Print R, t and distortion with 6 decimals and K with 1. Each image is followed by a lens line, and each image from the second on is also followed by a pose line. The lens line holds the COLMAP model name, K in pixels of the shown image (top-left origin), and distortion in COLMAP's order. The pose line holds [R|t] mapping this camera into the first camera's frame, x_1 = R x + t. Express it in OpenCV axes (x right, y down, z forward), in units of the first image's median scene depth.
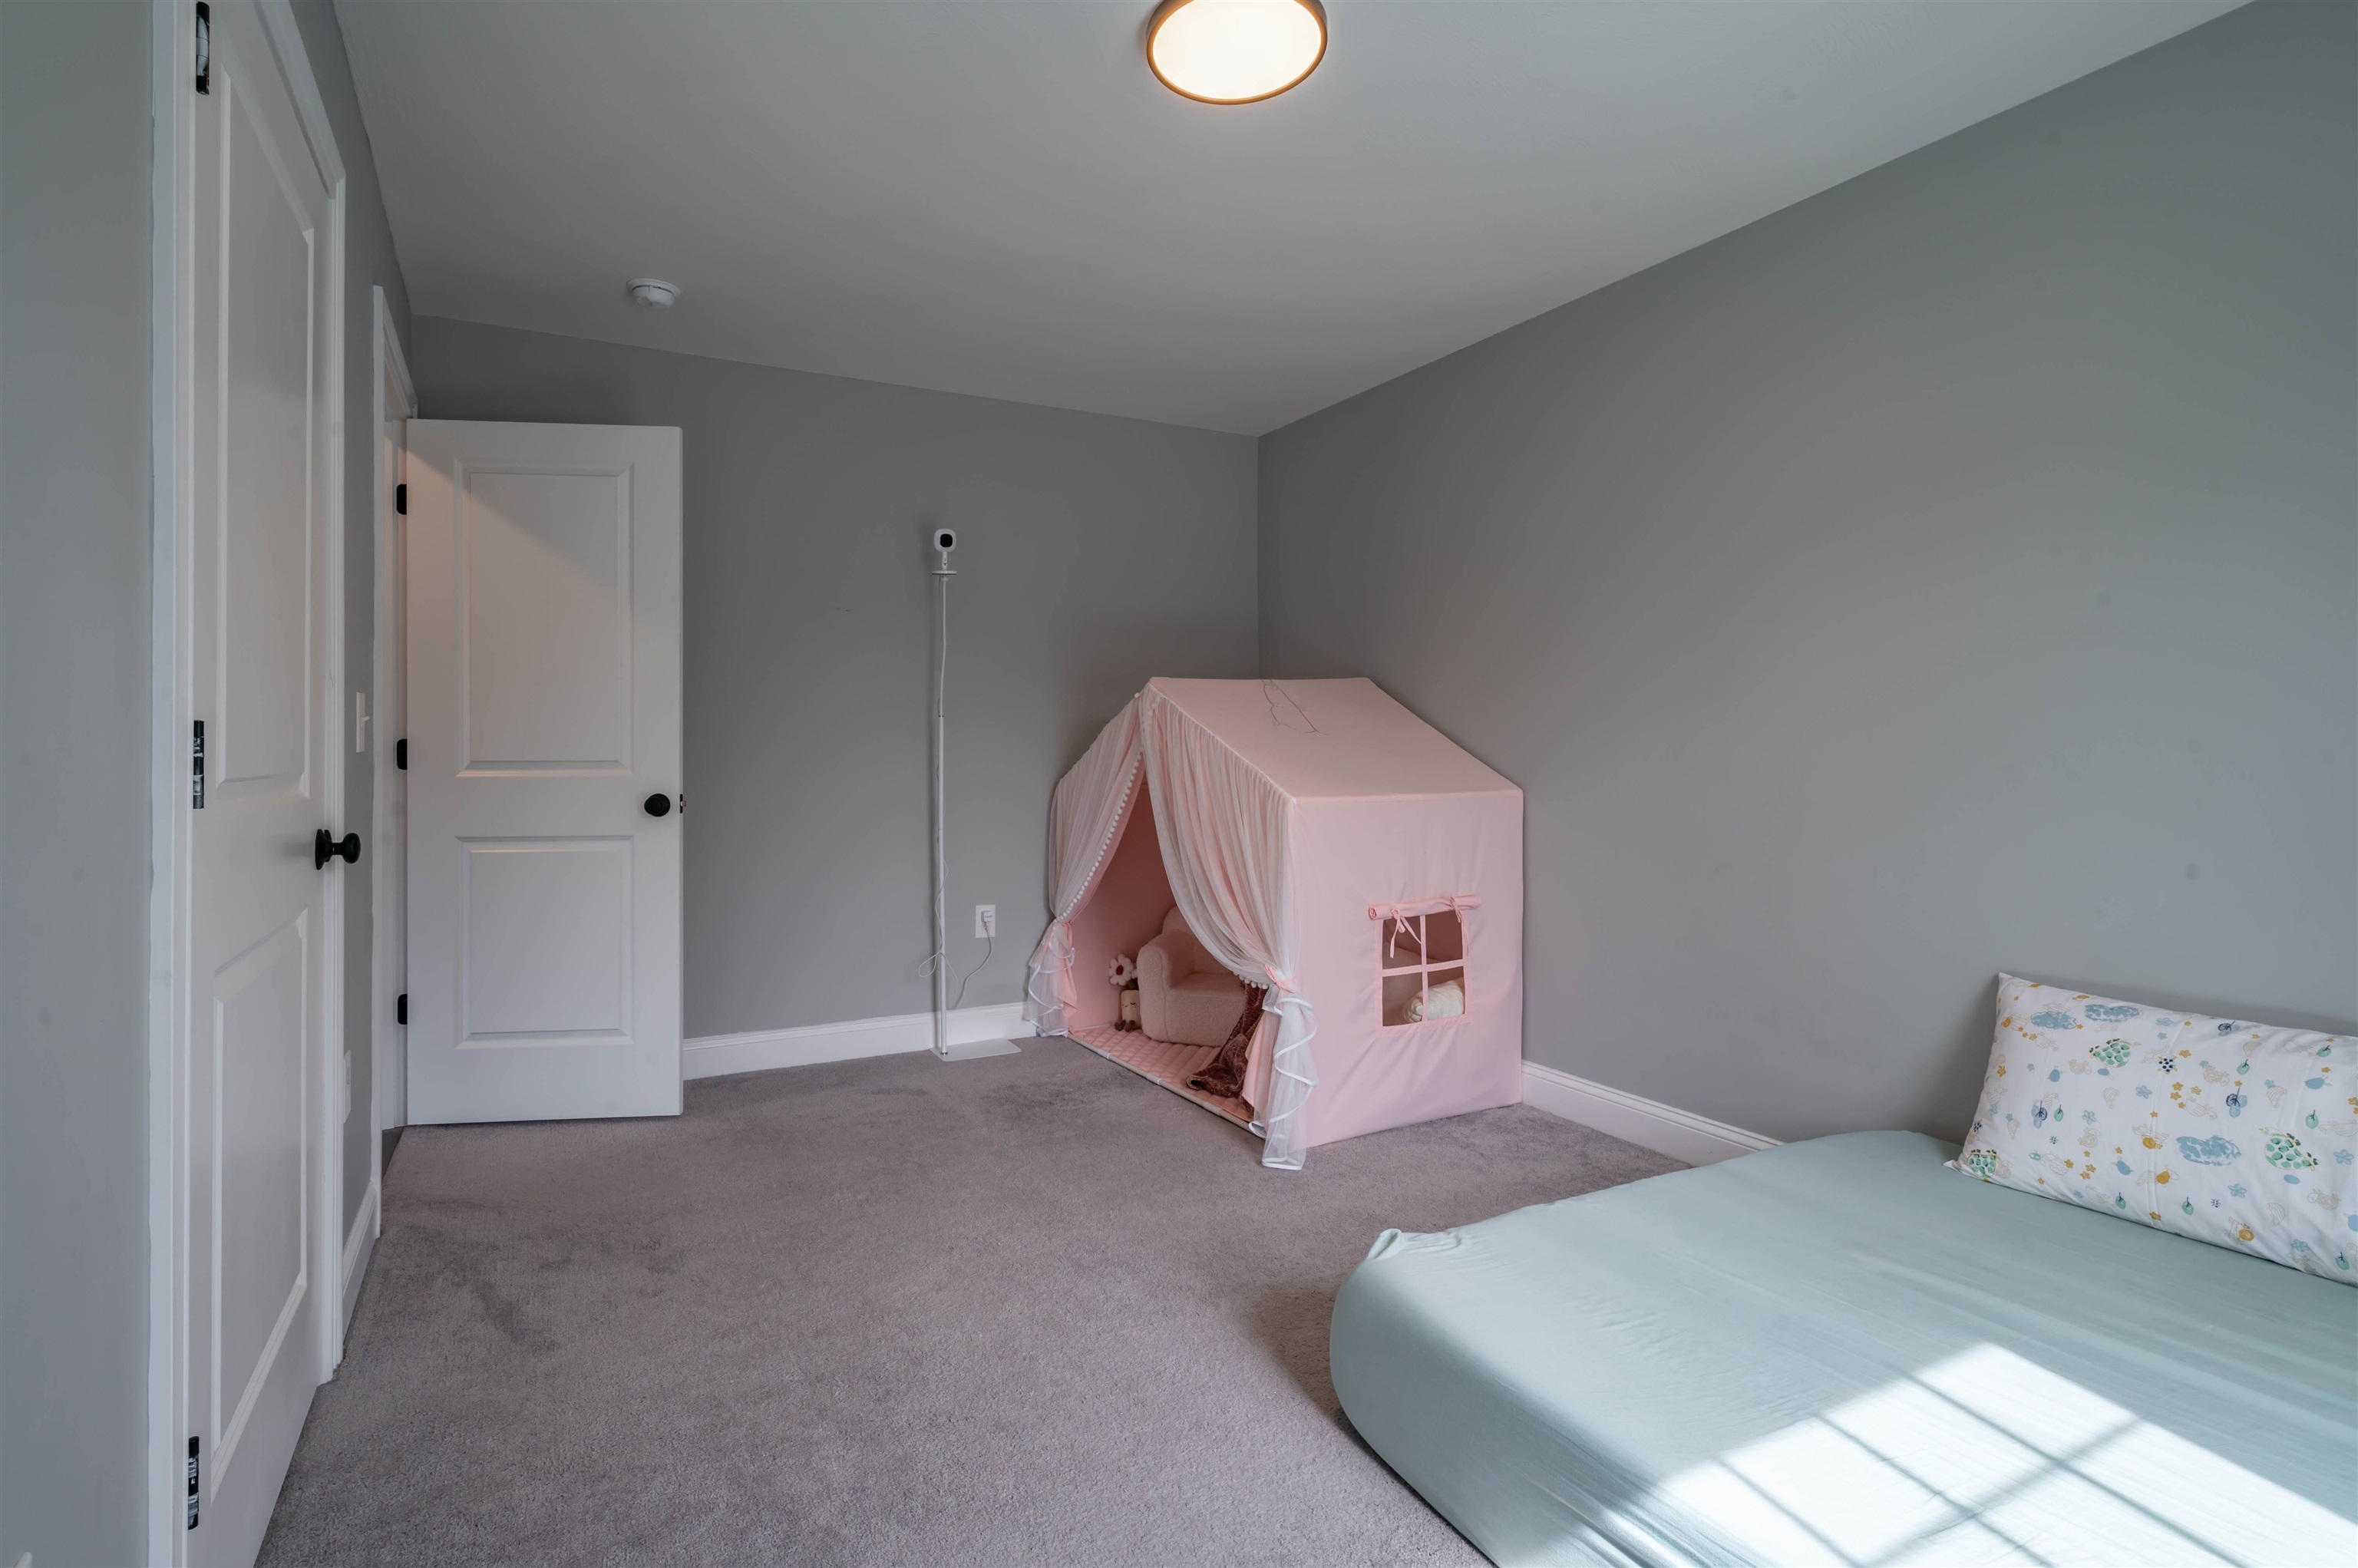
lens RADIAL K [[1154.3, 0, 1174.1], [0, 1154.3, 763.9], [0, 0, 1]] dist [0.012077, 0.000226]
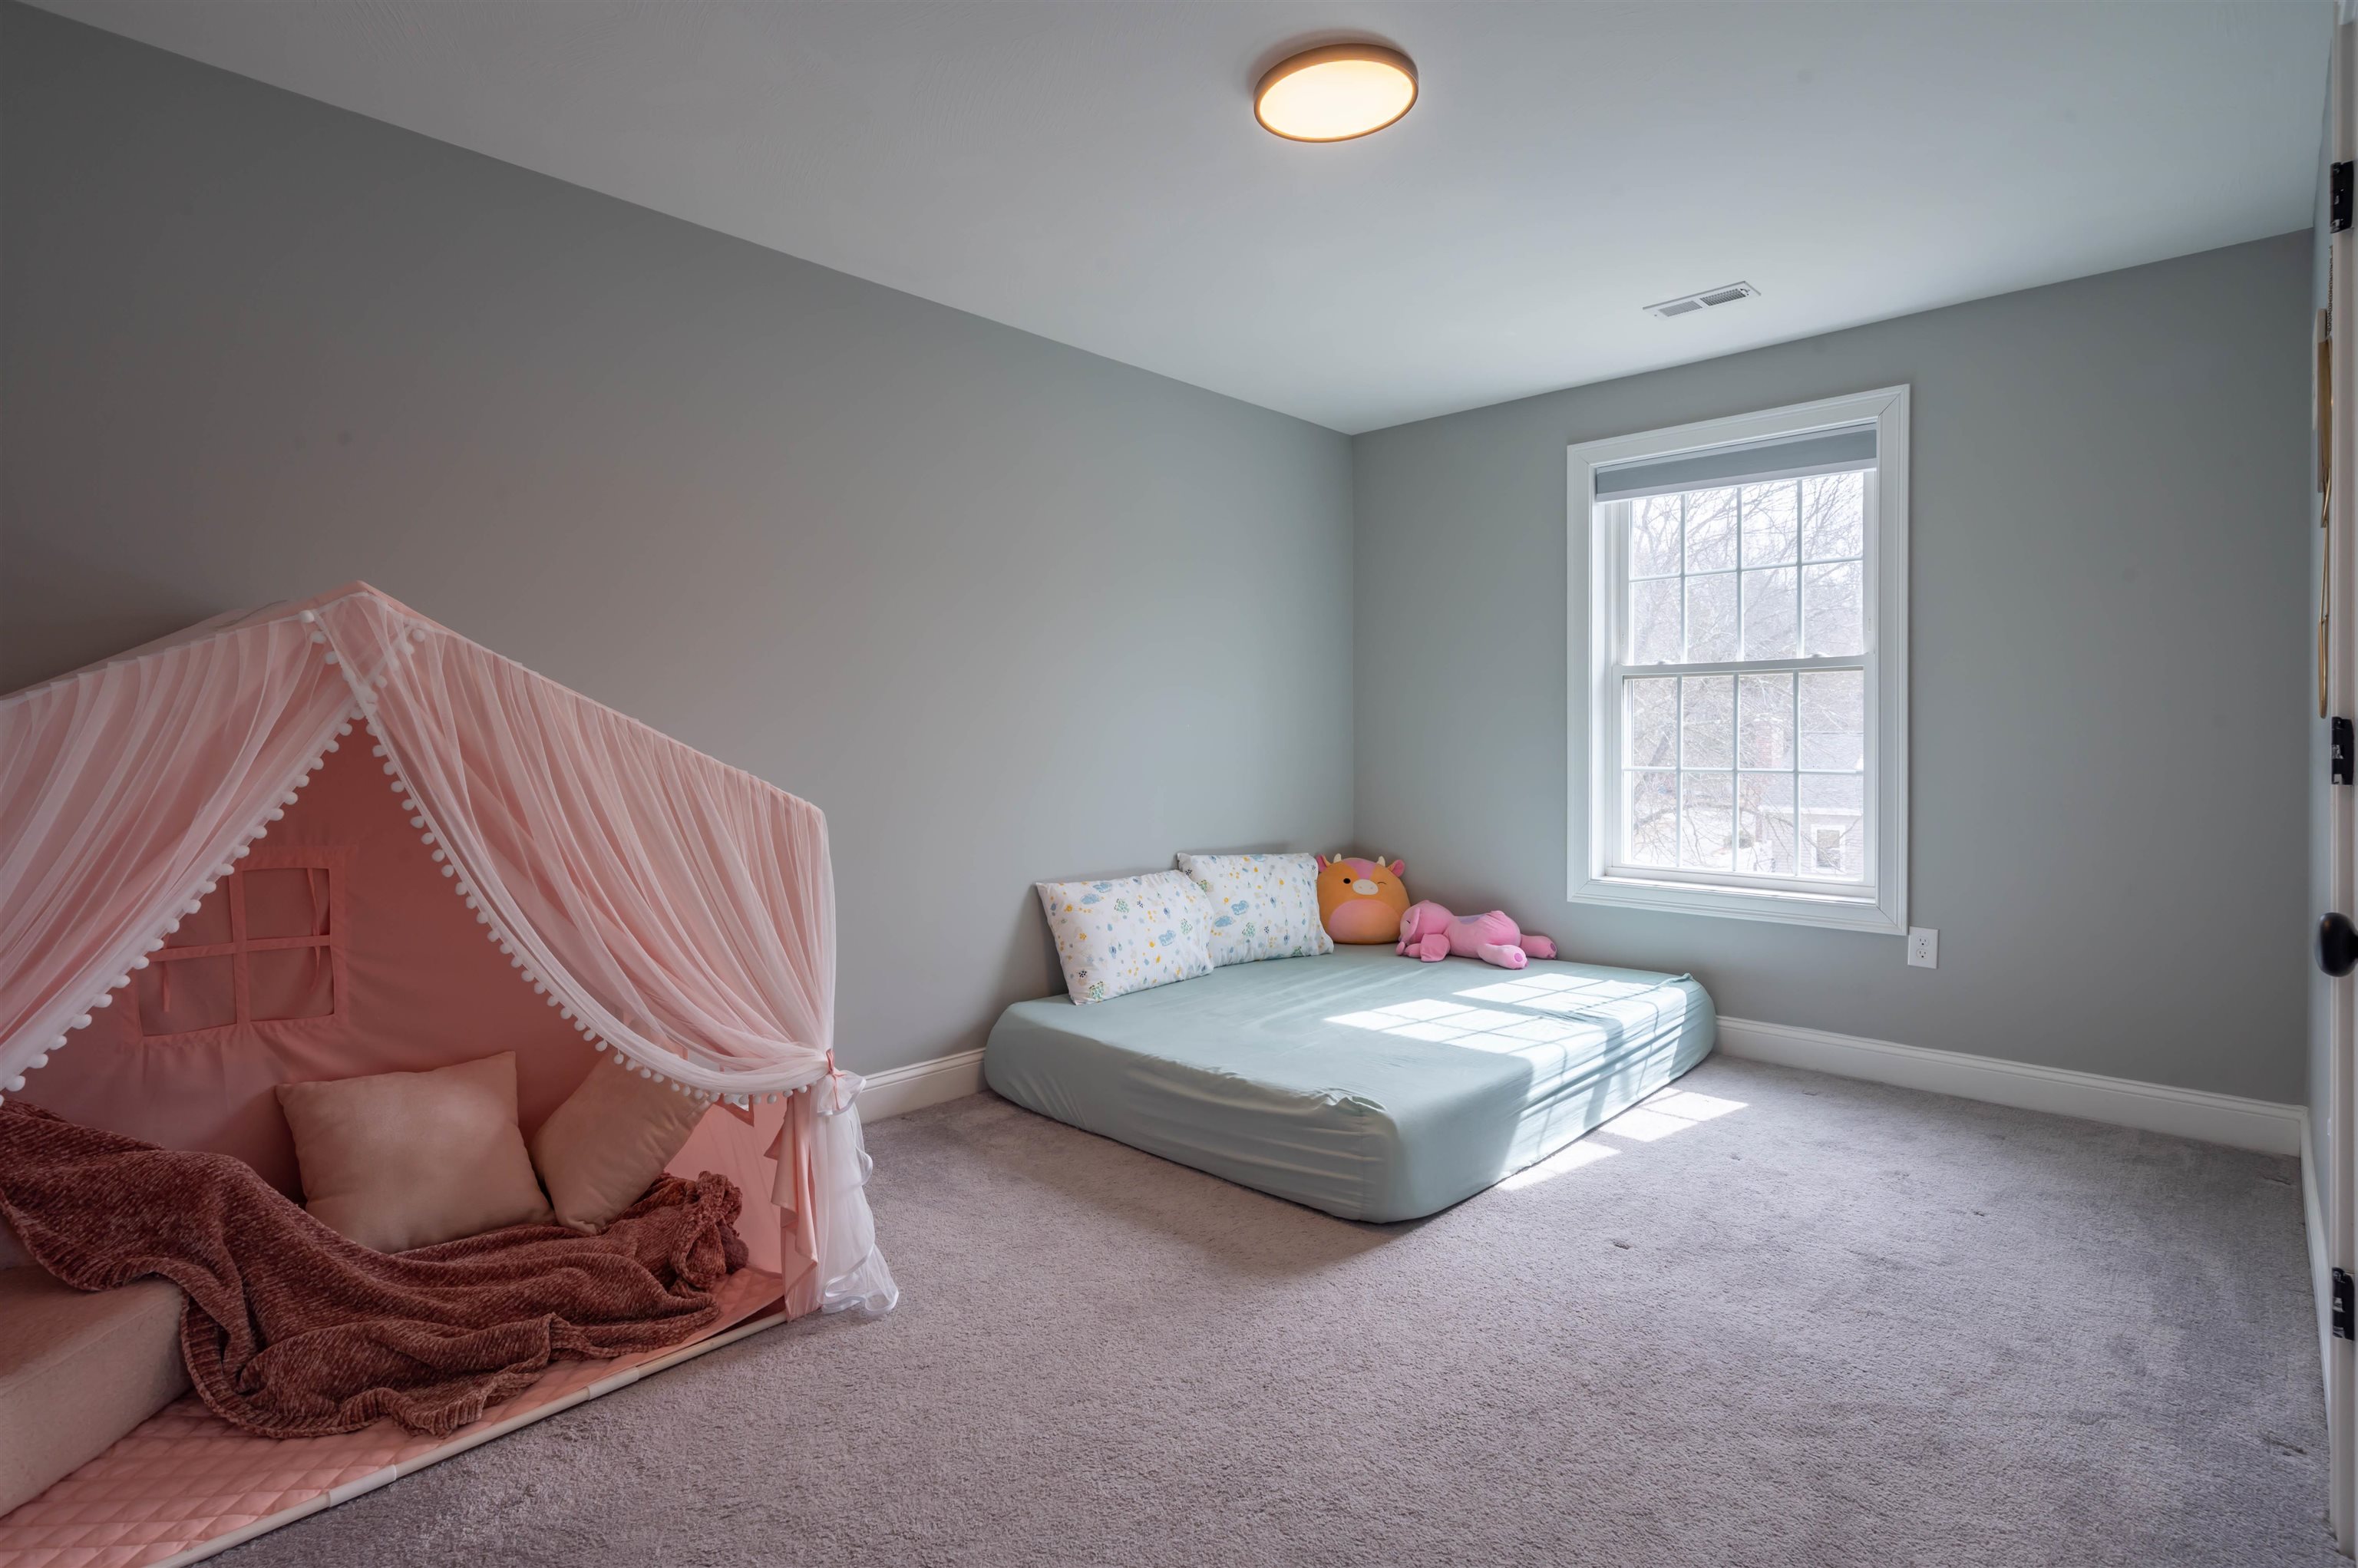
lens RADIAL K [[1154.3, 0, 1174.1], [0, 1154.3, 763.9], [0, 0, 1]] dist [0.012077, 0.000226]
pose [[-0.315533, -0.014117, 0.948809, -0.966302], [0.014446, 0.999702, 0.019678, -0.010174], [-0.948805, 0.019915, -0.315235, 1.537570]]
